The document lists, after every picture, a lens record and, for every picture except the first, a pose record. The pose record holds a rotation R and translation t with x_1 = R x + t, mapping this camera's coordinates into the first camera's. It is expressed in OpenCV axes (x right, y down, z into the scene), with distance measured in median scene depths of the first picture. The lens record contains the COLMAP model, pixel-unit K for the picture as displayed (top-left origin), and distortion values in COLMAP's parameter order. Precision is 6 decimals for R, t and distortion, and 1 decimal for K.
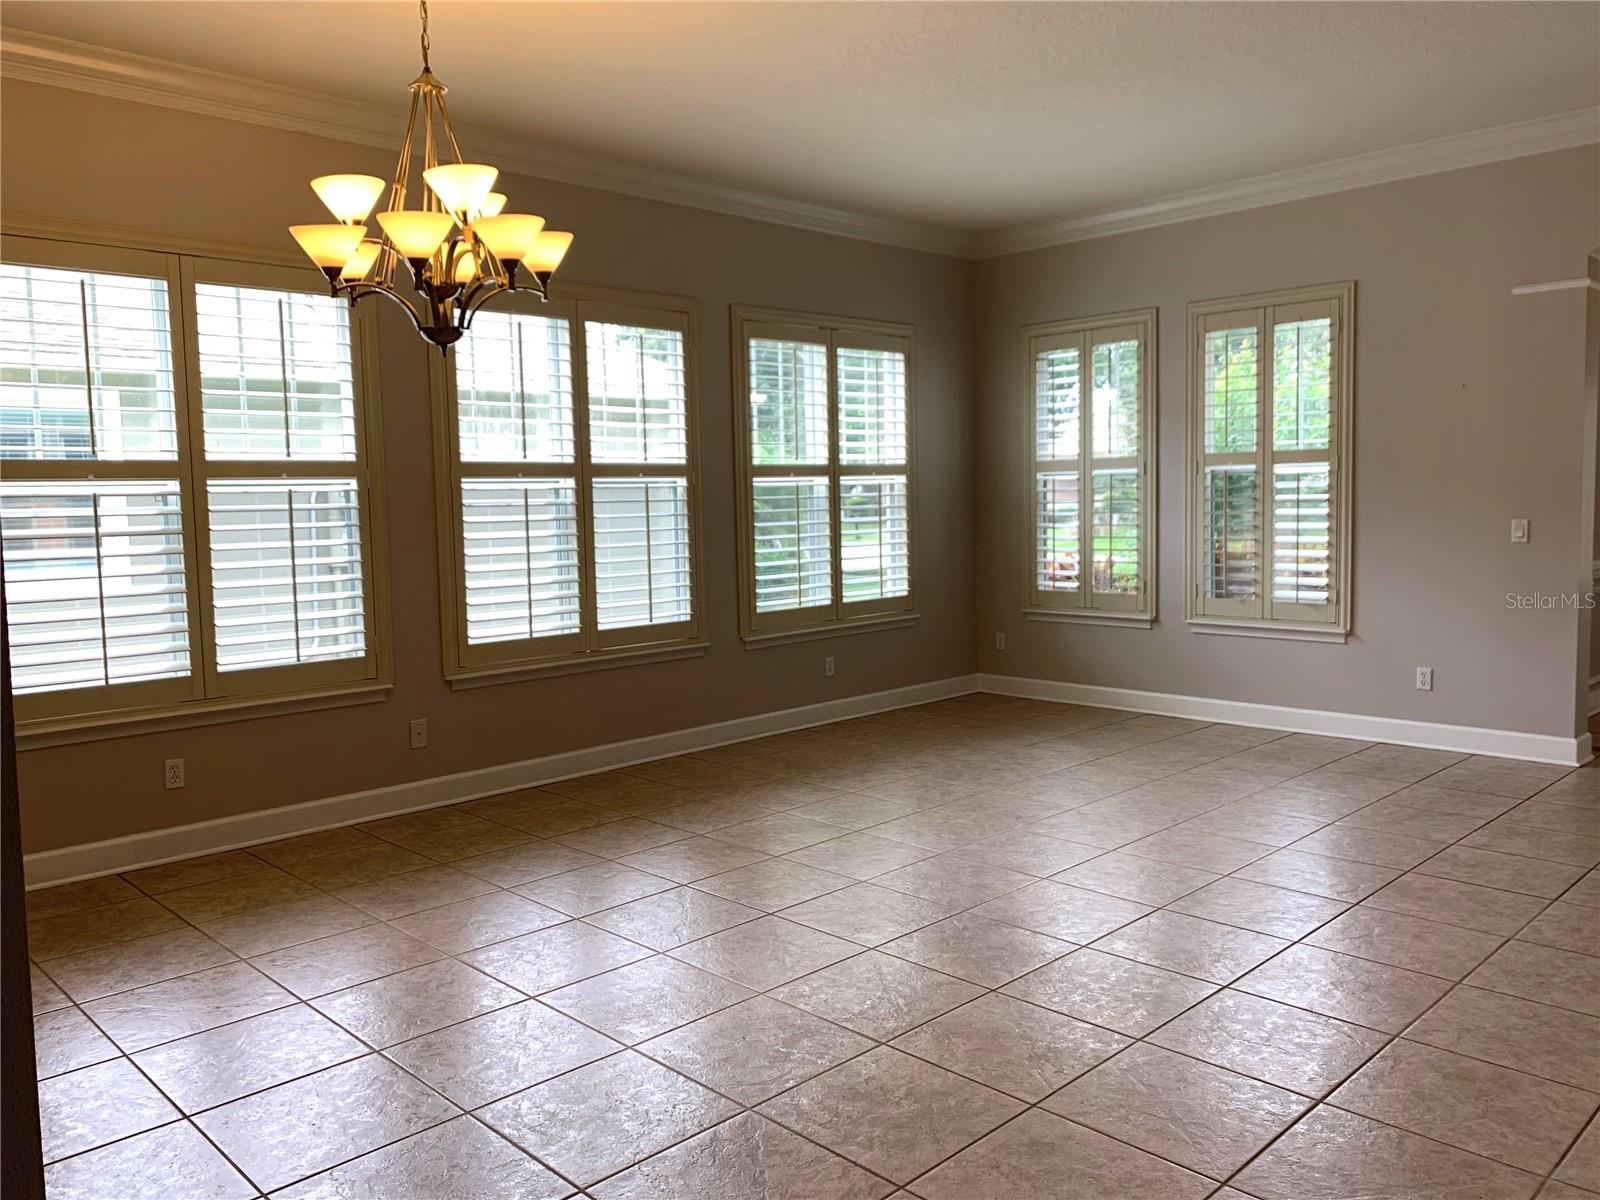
lens RADIAL K [[1234.3, 0, 790.5], [0, 1234.3, 597.4], [0, 0, 1]] dist [0.029653, -0.045802]
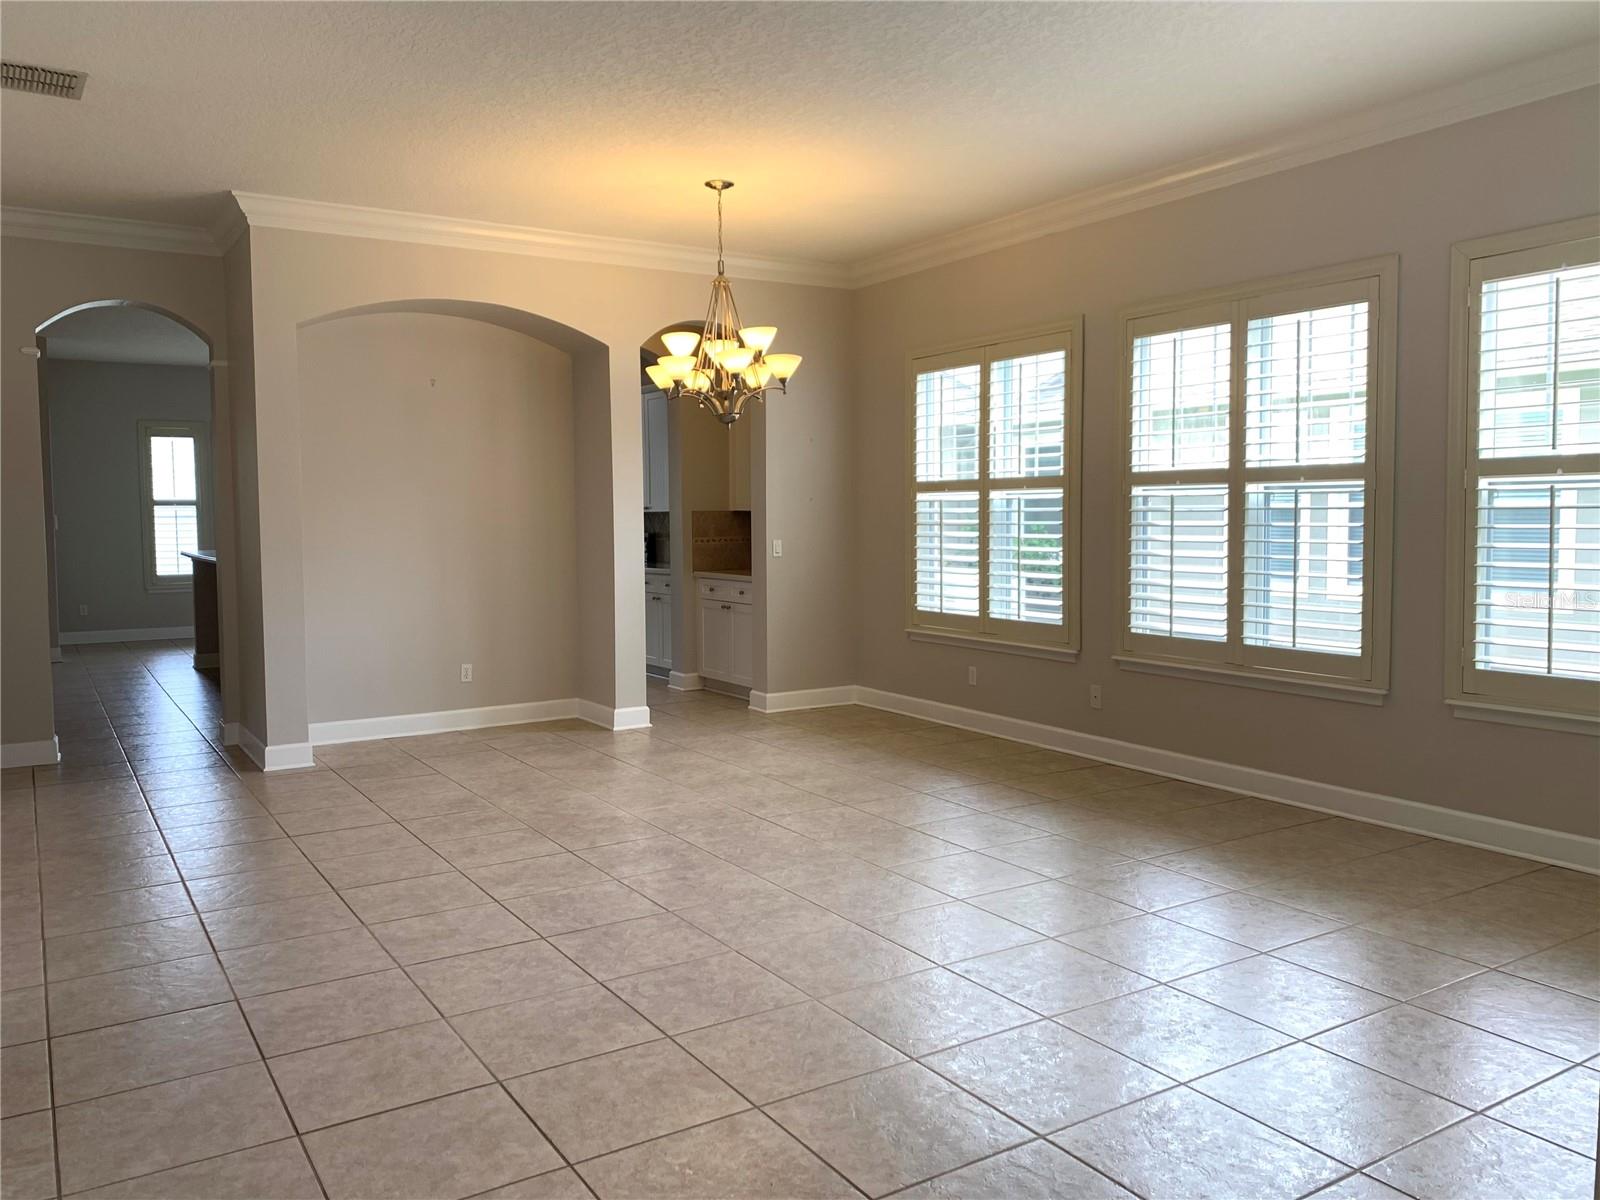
lens RADIAL K [[1234.3, 0, 790.5], [0, 1234.3, 597.4], [0, 0, 1]] dist [0.029653, -0.045802]
pose [[-0.211434, 0.093703, -0.972890, 0.887216], [-0.066962, 0.991666, 0.110064, -0.095595], [0.975096, 0.088418, -0.203397, 0.900920]]
